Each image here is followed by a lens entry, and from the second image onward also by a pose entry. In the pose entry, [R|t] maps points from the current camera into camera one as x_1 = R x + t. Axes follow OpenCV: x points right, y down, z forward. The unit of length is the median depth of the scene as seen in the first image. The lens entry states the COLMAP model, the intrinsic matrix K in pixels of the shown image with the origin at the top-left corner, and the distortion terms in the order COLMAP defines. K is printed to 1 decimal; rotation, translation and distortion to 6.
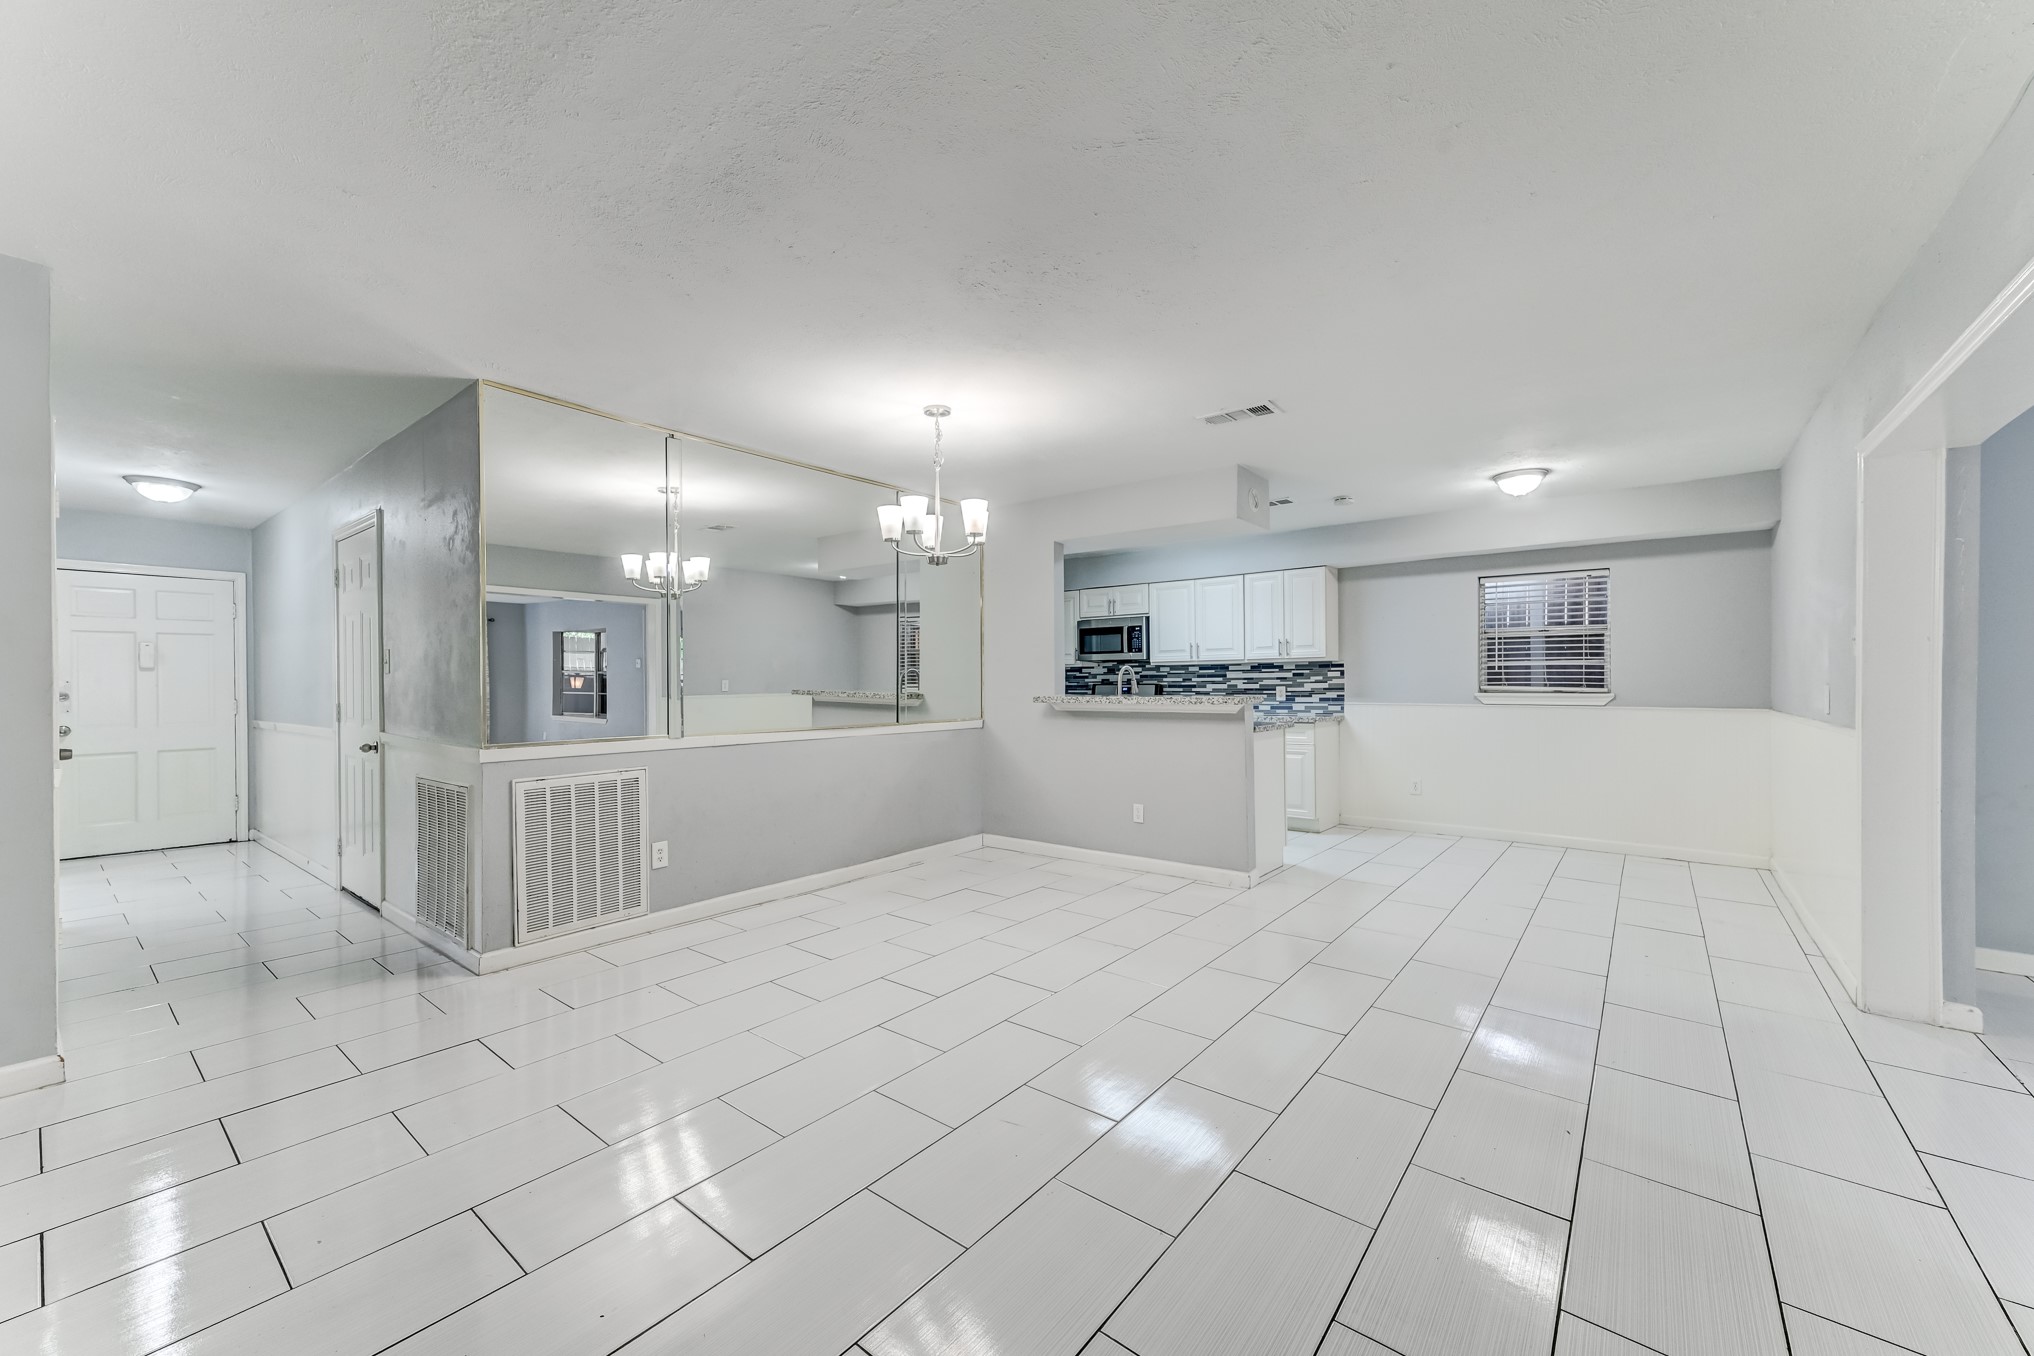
lens RADIAL K [[788.7, 0, 1009.3], [0, 788.7, 683.0], [0, 0, 1]] dist [0.003463, 0.000224]
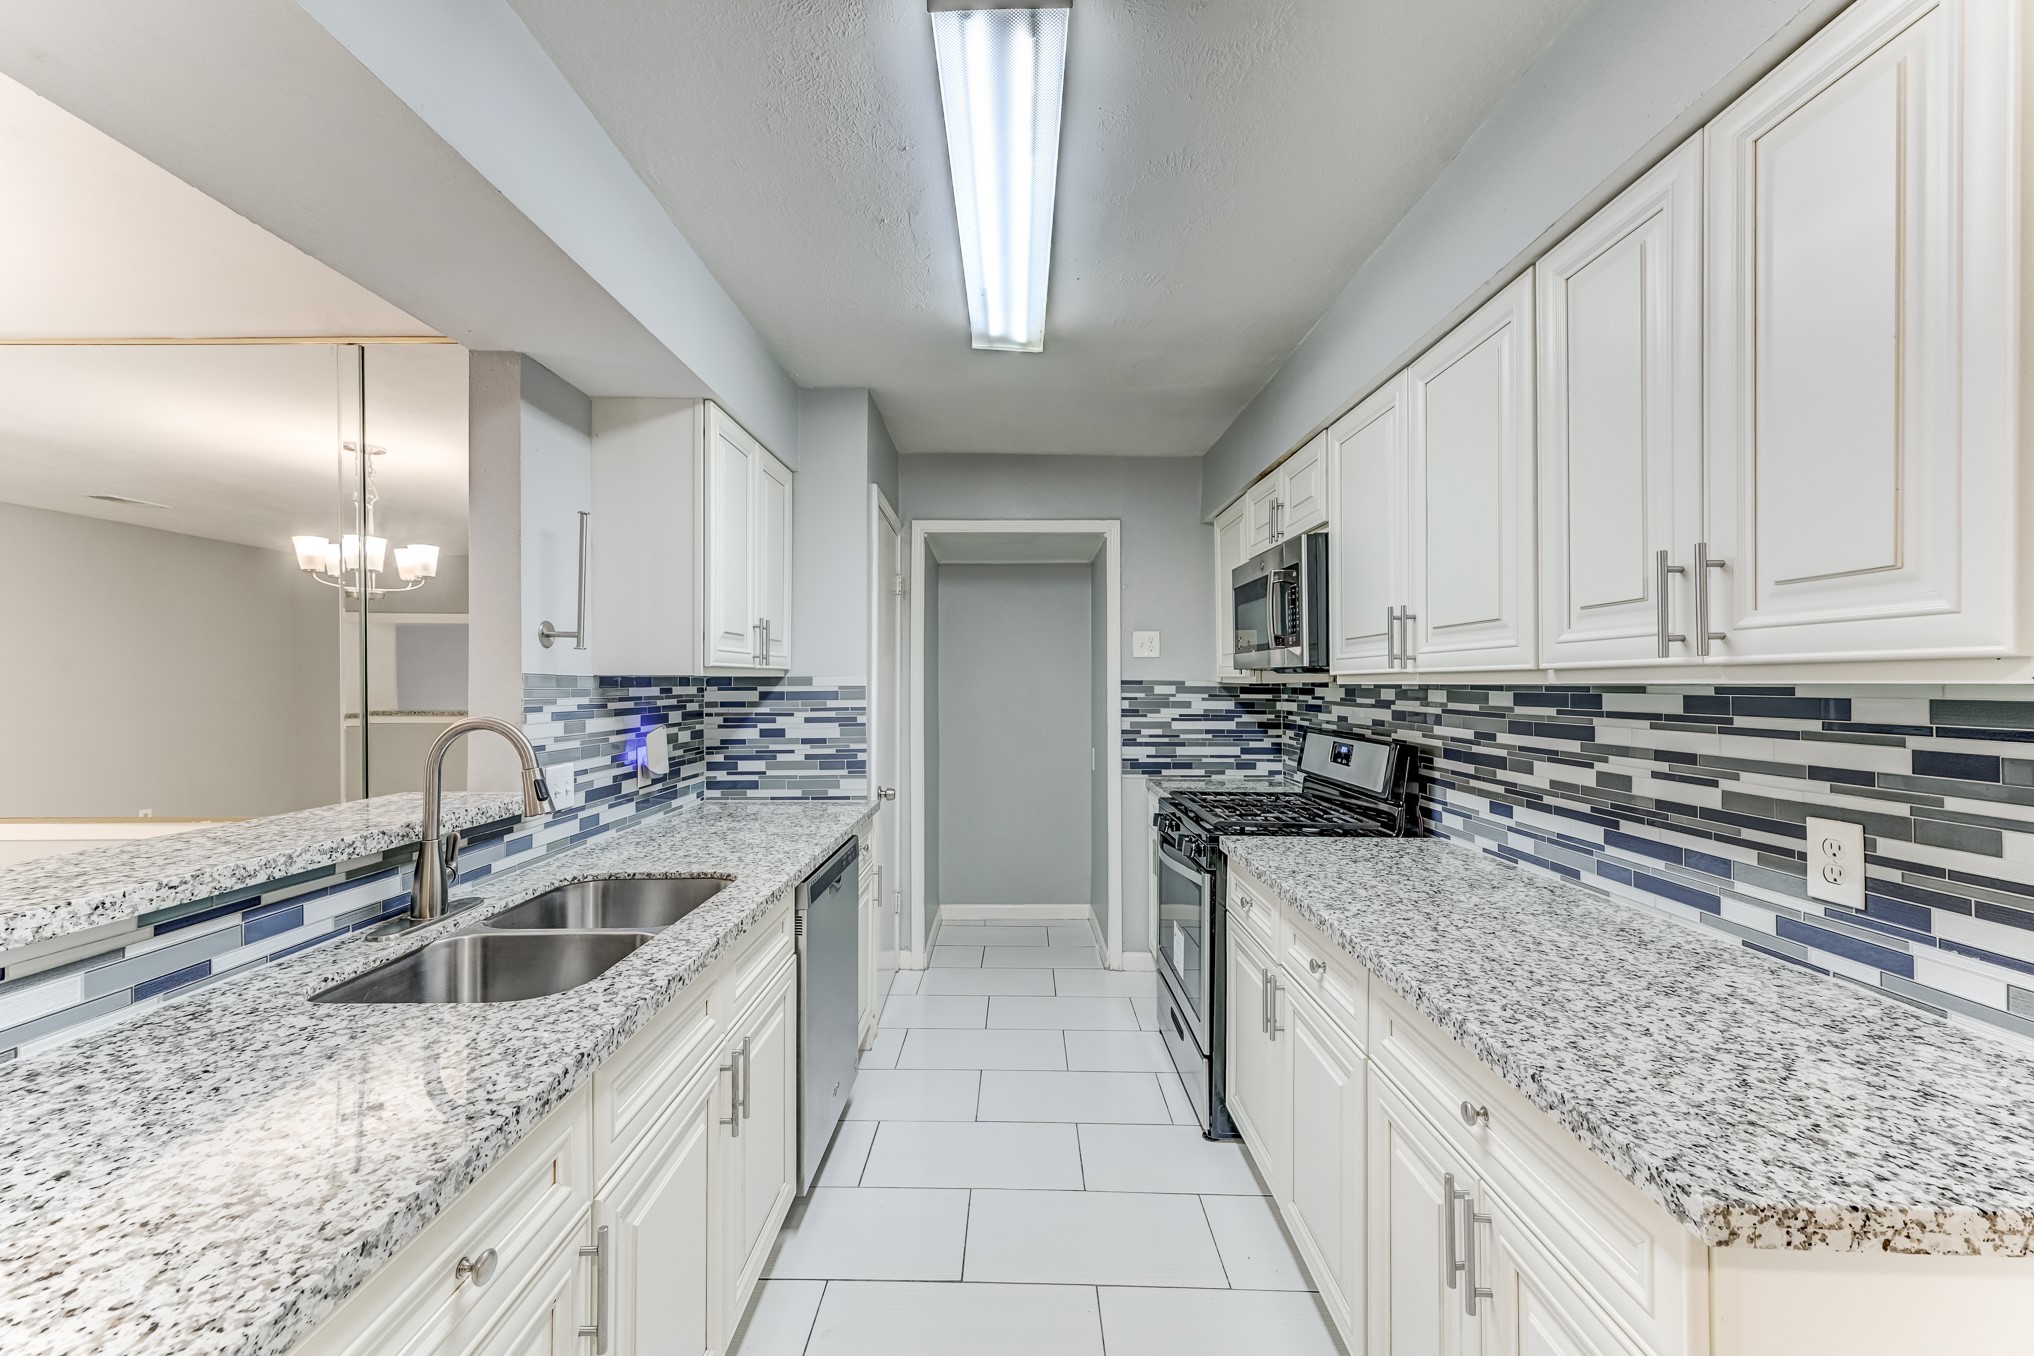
lens RADIAL K [[786.7, 0, 1011.3], [0, 786.7, 680.2], [0, 0, 1]] dist [0.009547, 0.000177]
pose [[0.620162, 0.004130, -0.784463, 0.394095], [-0.001264, 0.999990, 0.004265, -0.029375], [0.784473, -0.001653, 0.620161, 0.798150]]
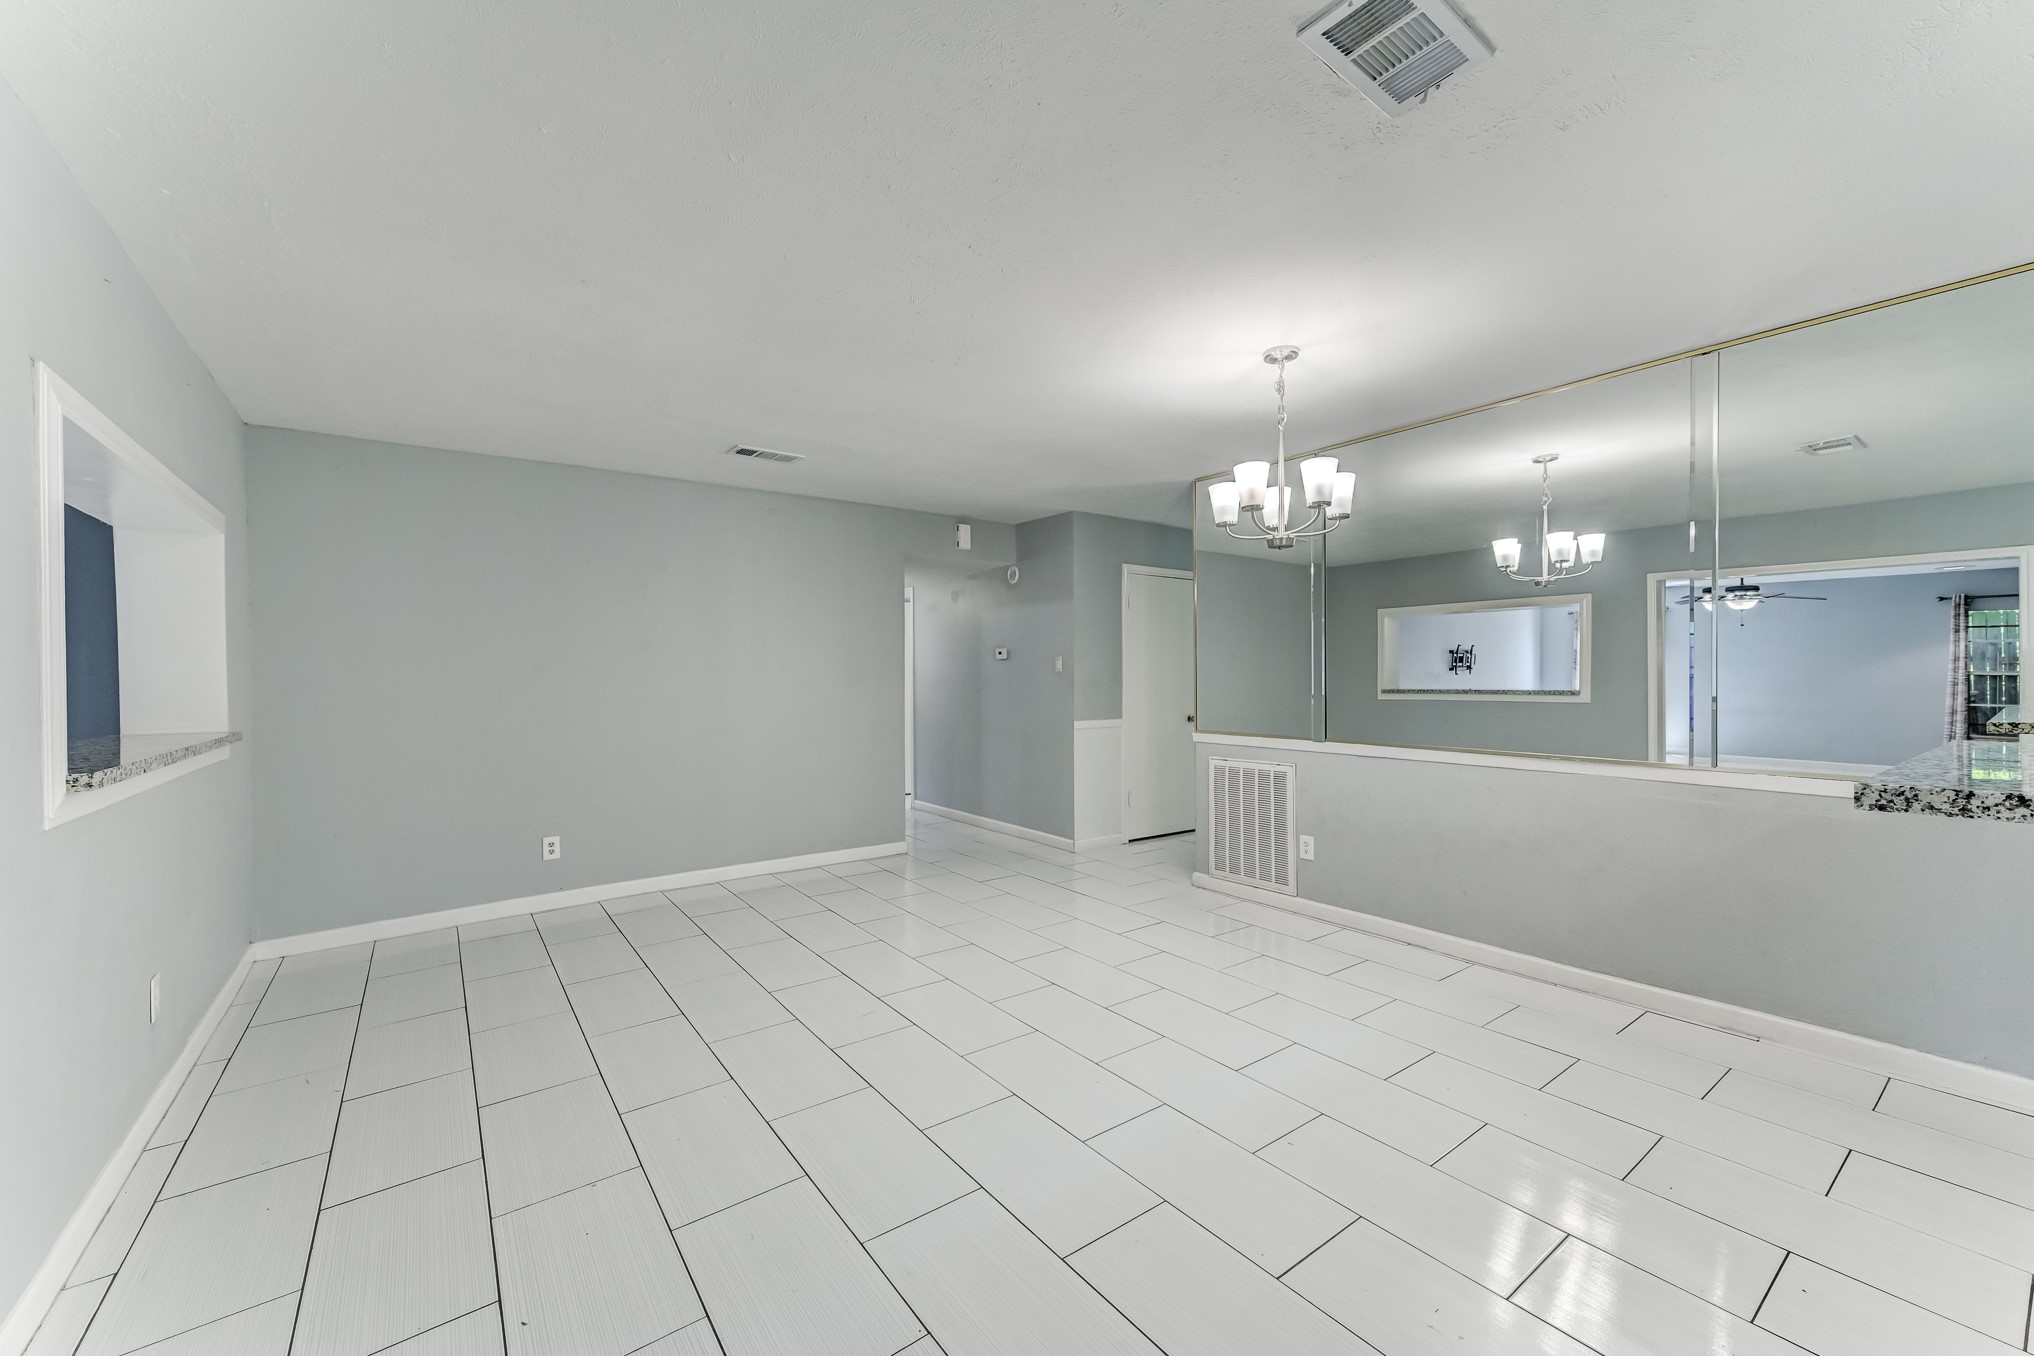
lens RADIAL K [[789.8, 0, 1014.3], [0, 789.8, 686.6], [0, 0, 1]] dist [-0.000696, 0.000053]
pose [[-0.248914, 0.016693, -0.968382, 0.419142], [0.000269, 0.999853, 0.017166, -0.013322], [0.968526, 0.004012, -0.248882, 0.523945]]
